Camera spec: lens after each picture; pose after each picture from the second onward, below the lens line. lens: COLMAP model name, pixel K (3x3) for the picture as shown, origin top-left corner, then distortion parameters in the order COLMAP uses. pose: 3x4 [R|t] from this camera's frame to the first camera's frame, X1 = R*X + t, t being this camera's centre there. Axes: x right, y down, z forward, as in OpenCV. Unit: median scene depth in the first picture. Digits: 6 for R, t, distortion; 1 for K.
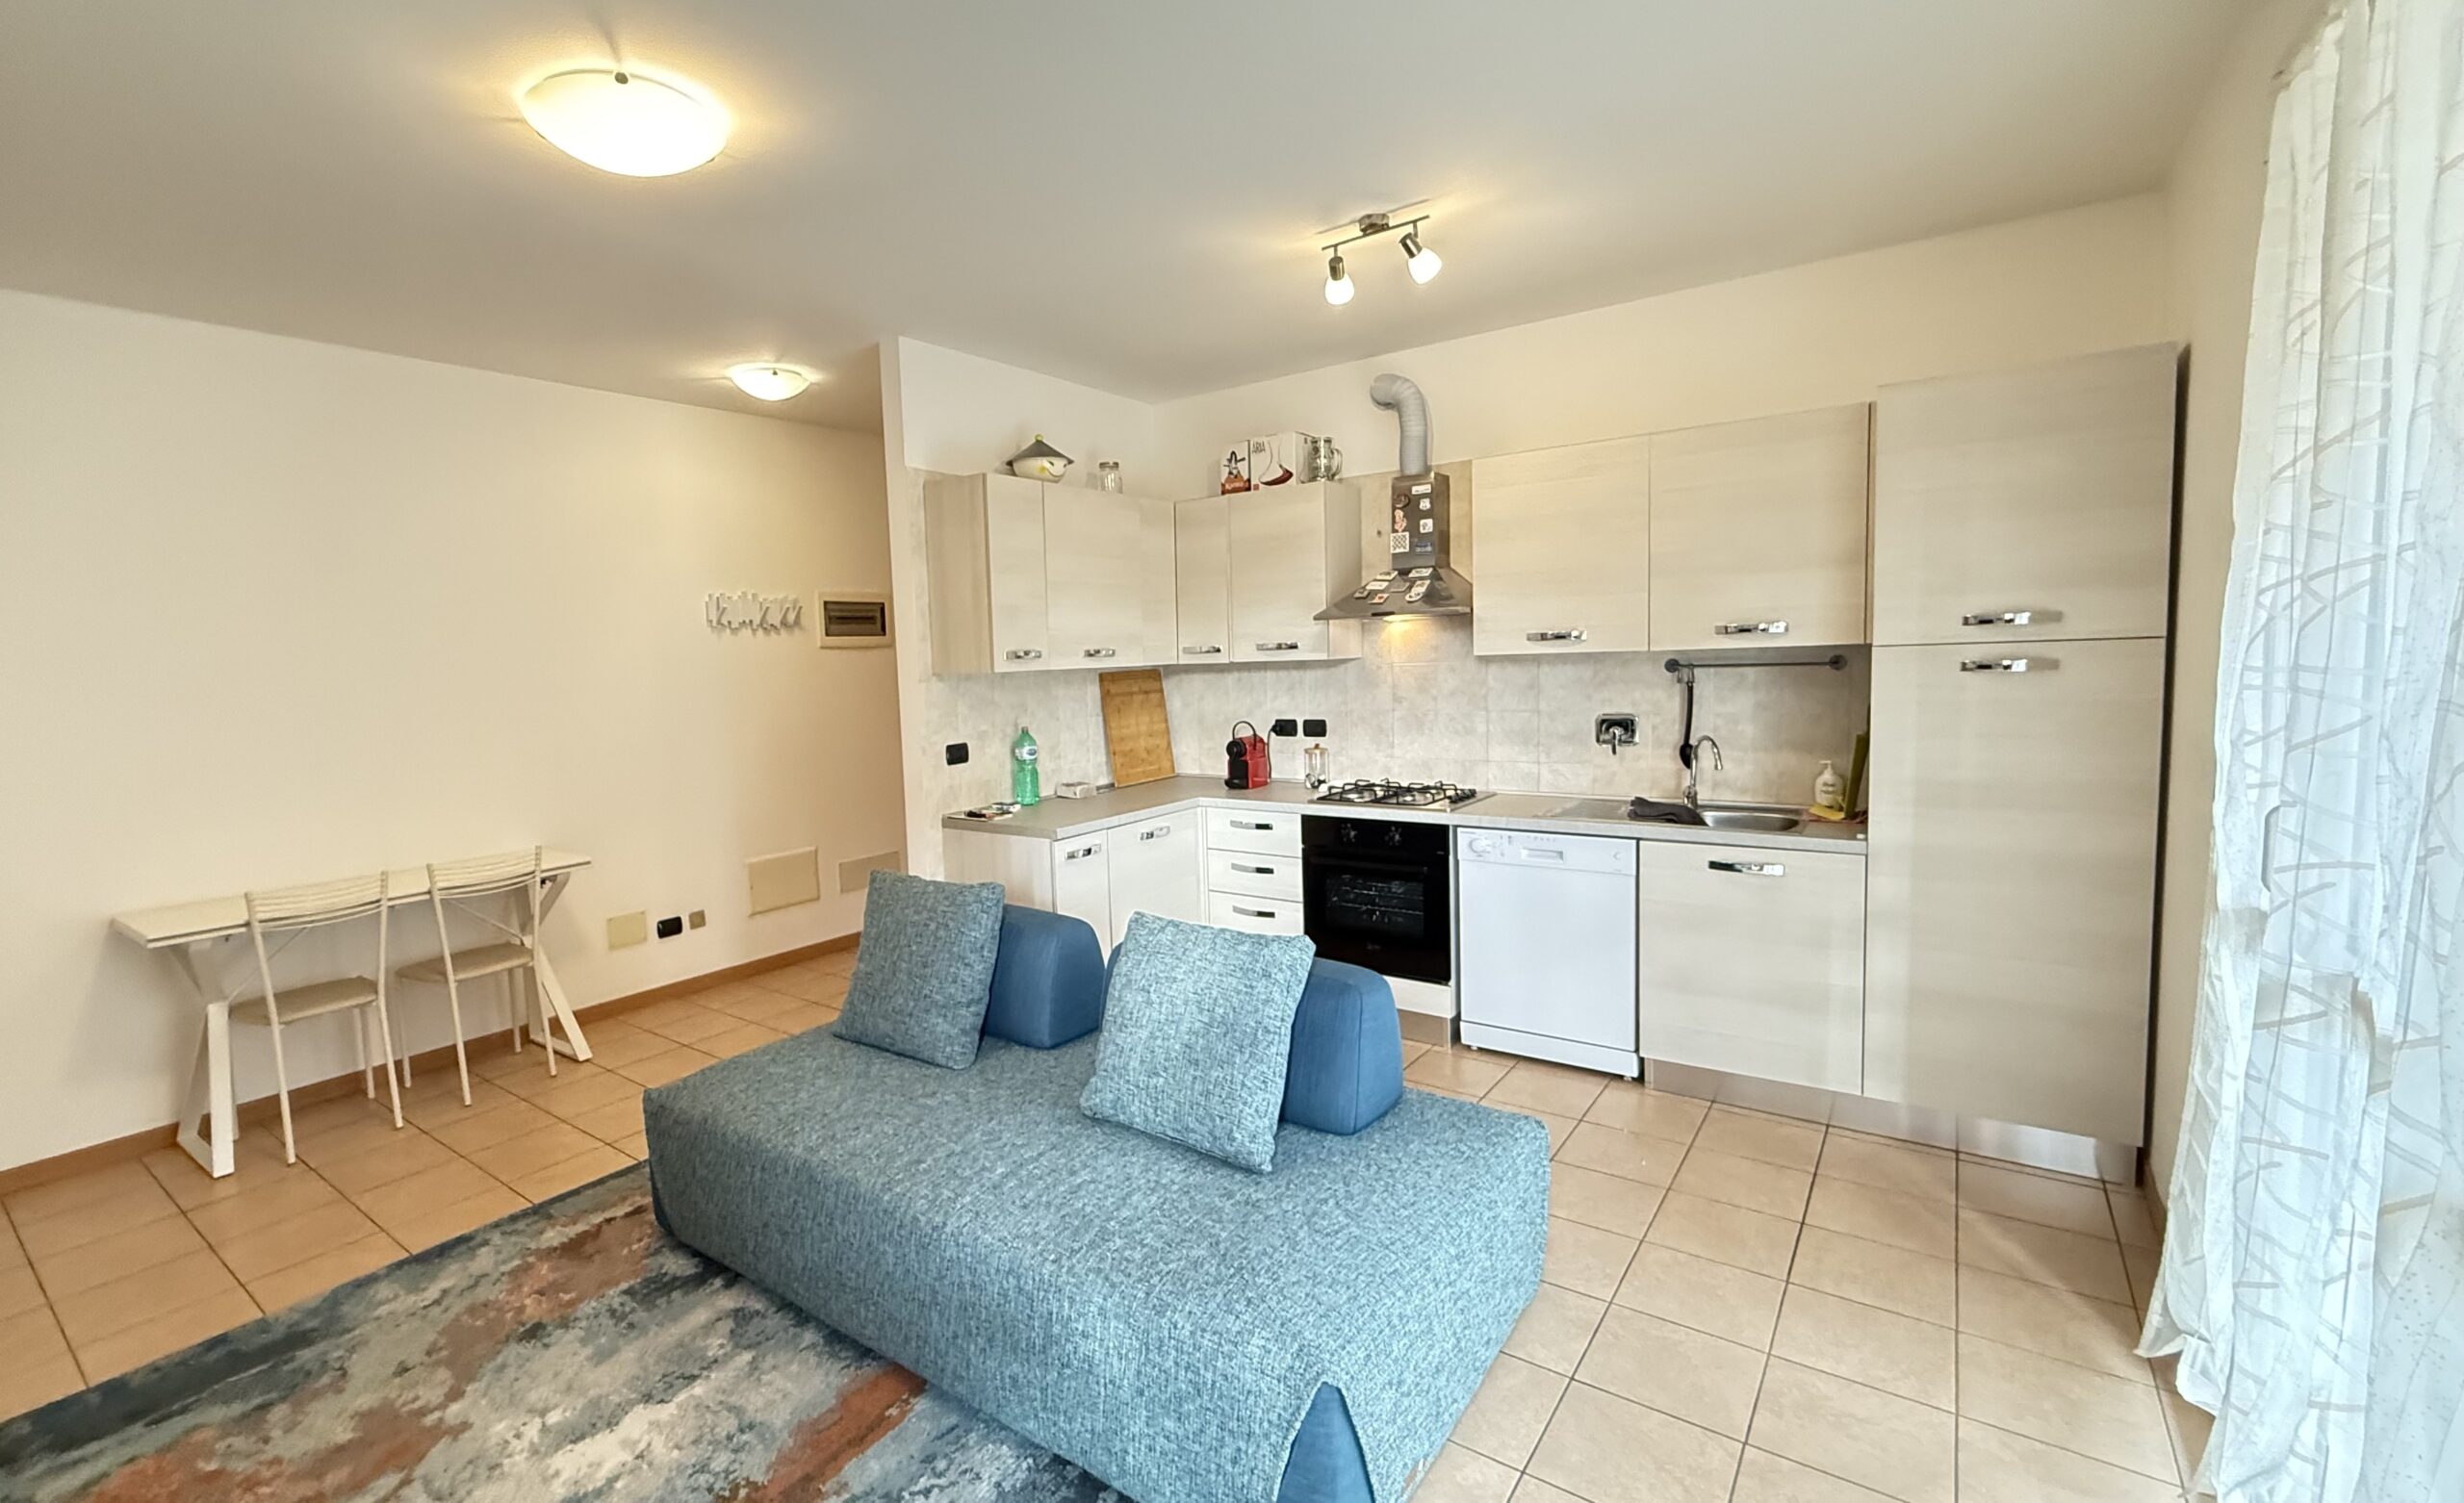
lens RADIAL K [[1062.0, 0, 1120.0], [0, 1062.0, 746.5], [0, 0, 1]] dist [0.002192, 0.000232]
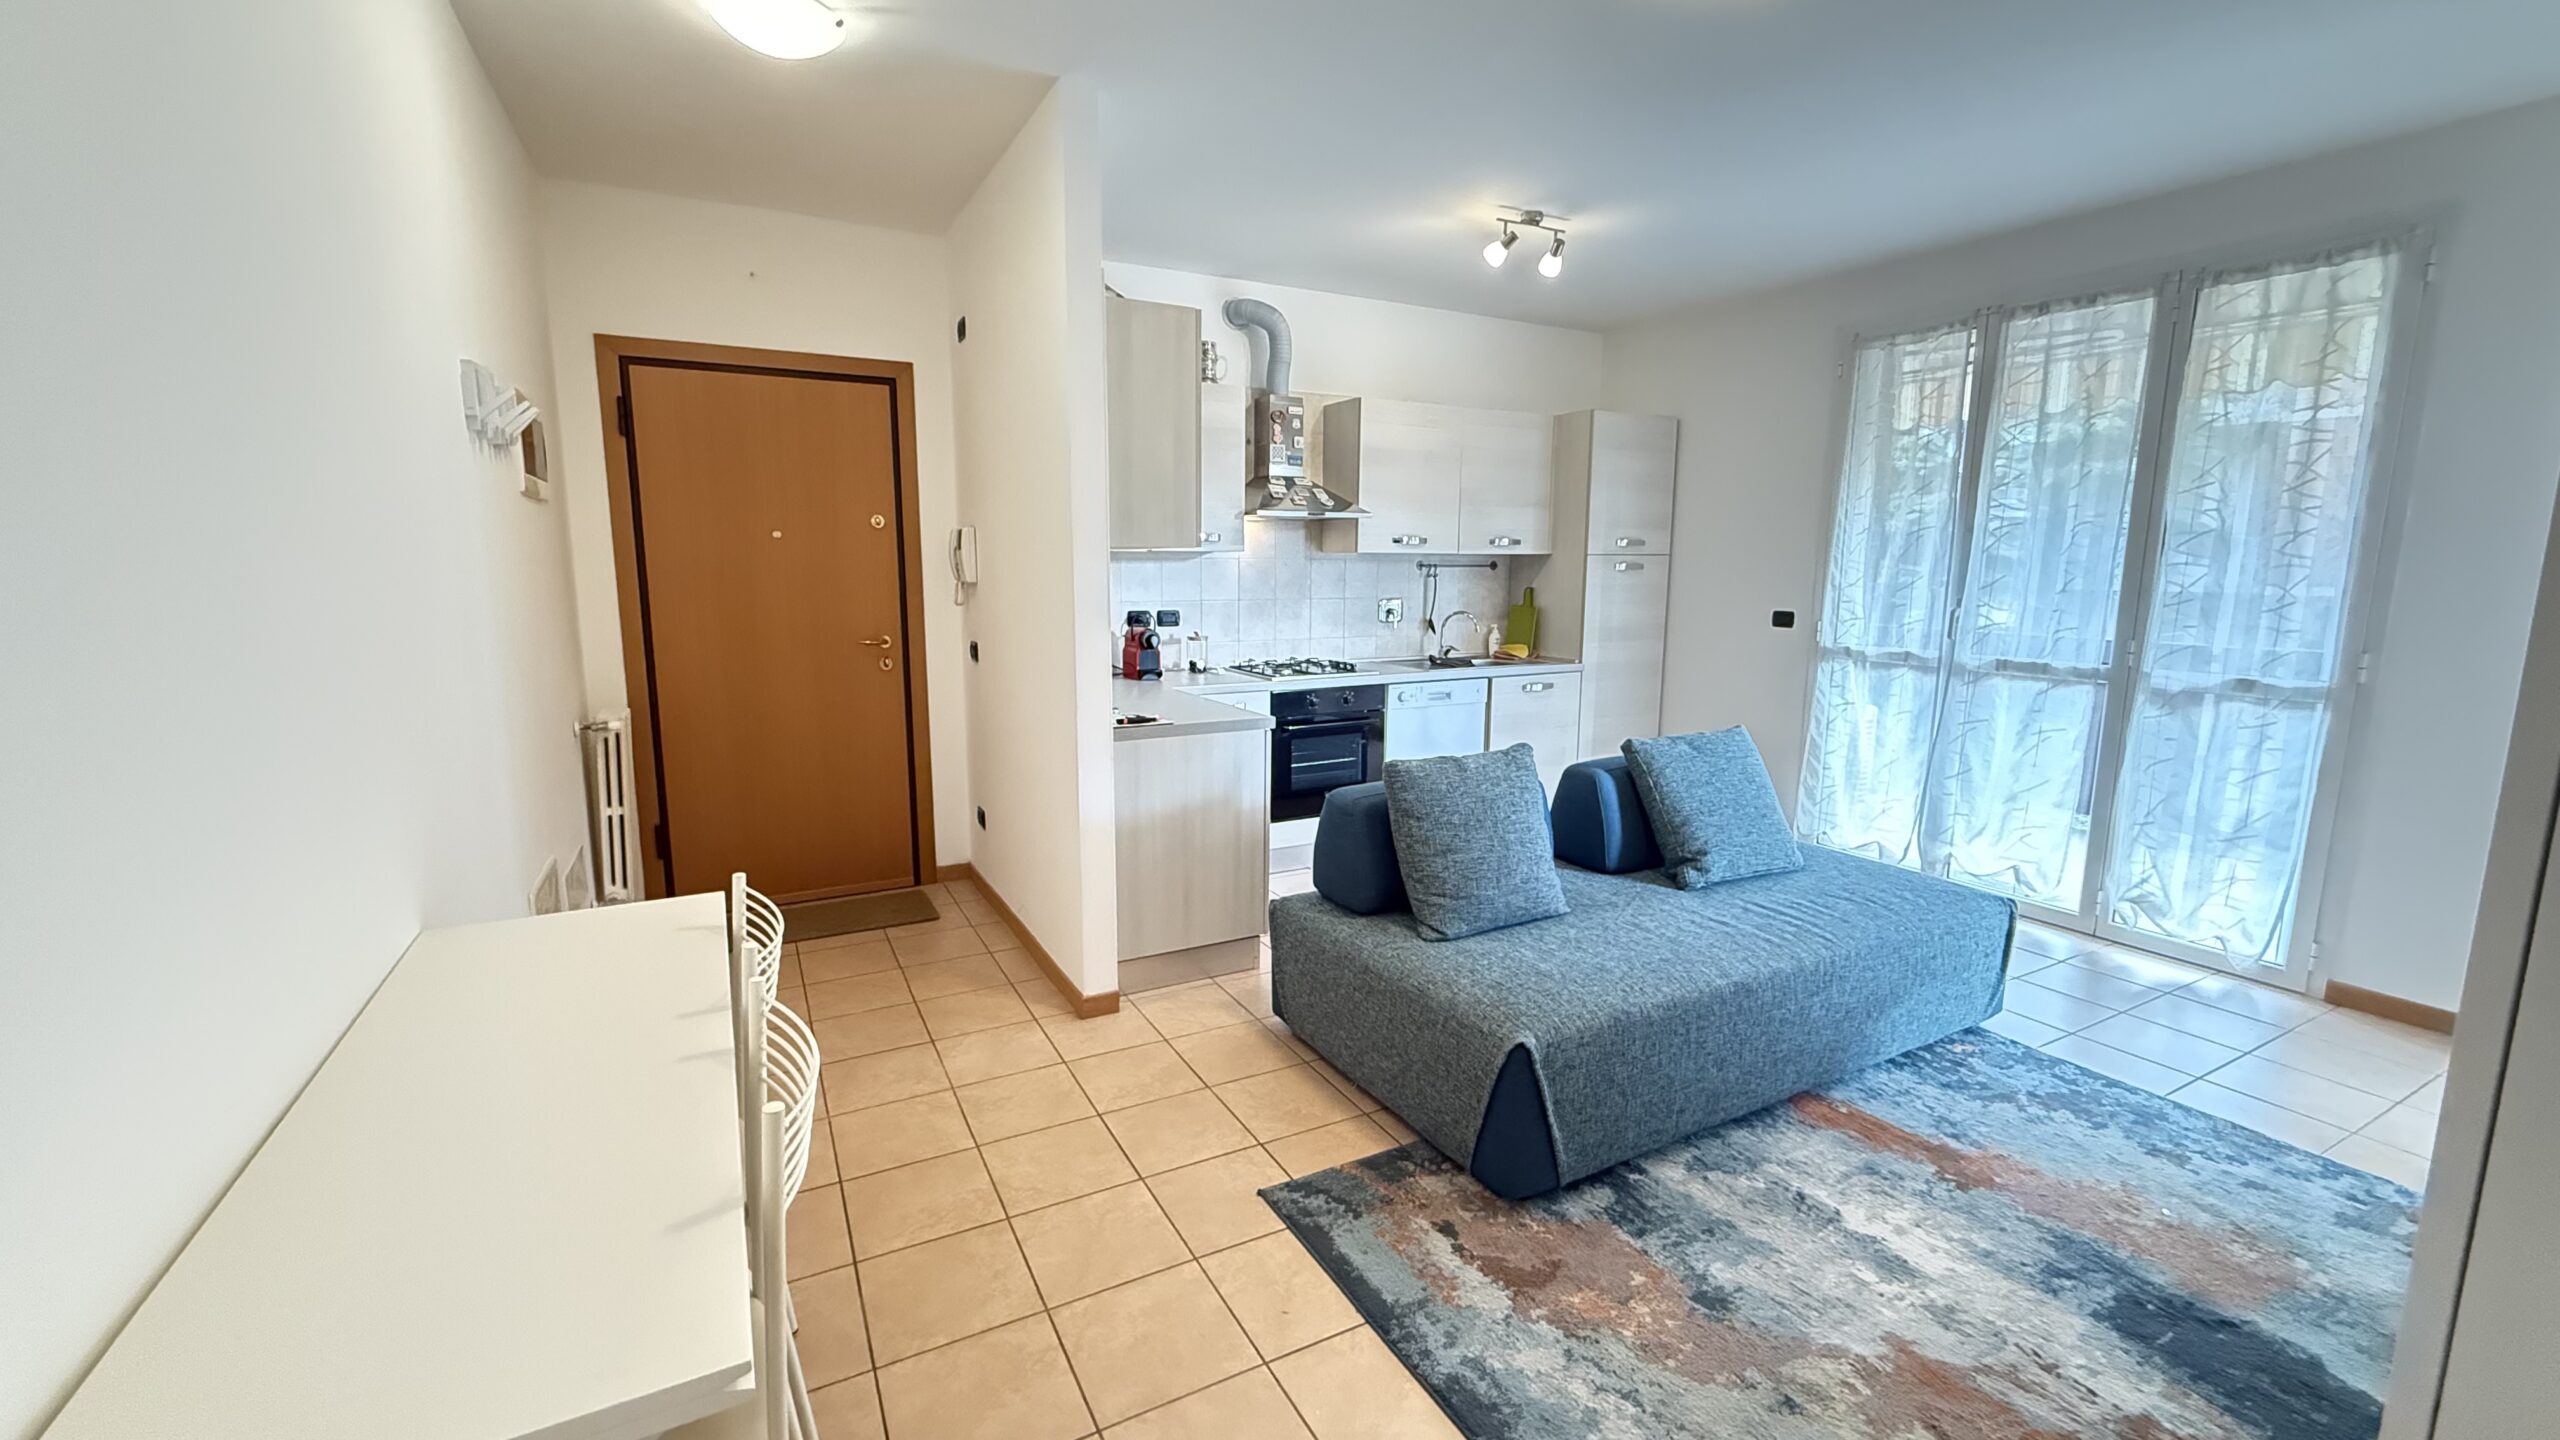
lens RADIAL K [[1019.2, 0, 1269.5], [0, 1019.2, 719.8], [0, 0, 1]] dist [-0.000566, -0.000102]
pose [[0.403255, -0.105508, 0.908985, -1.180372], [0.060568, 0.994230, 0.088532, -0.001220], [-0.913081, 0.019354, 0.407318, 0.839873]]
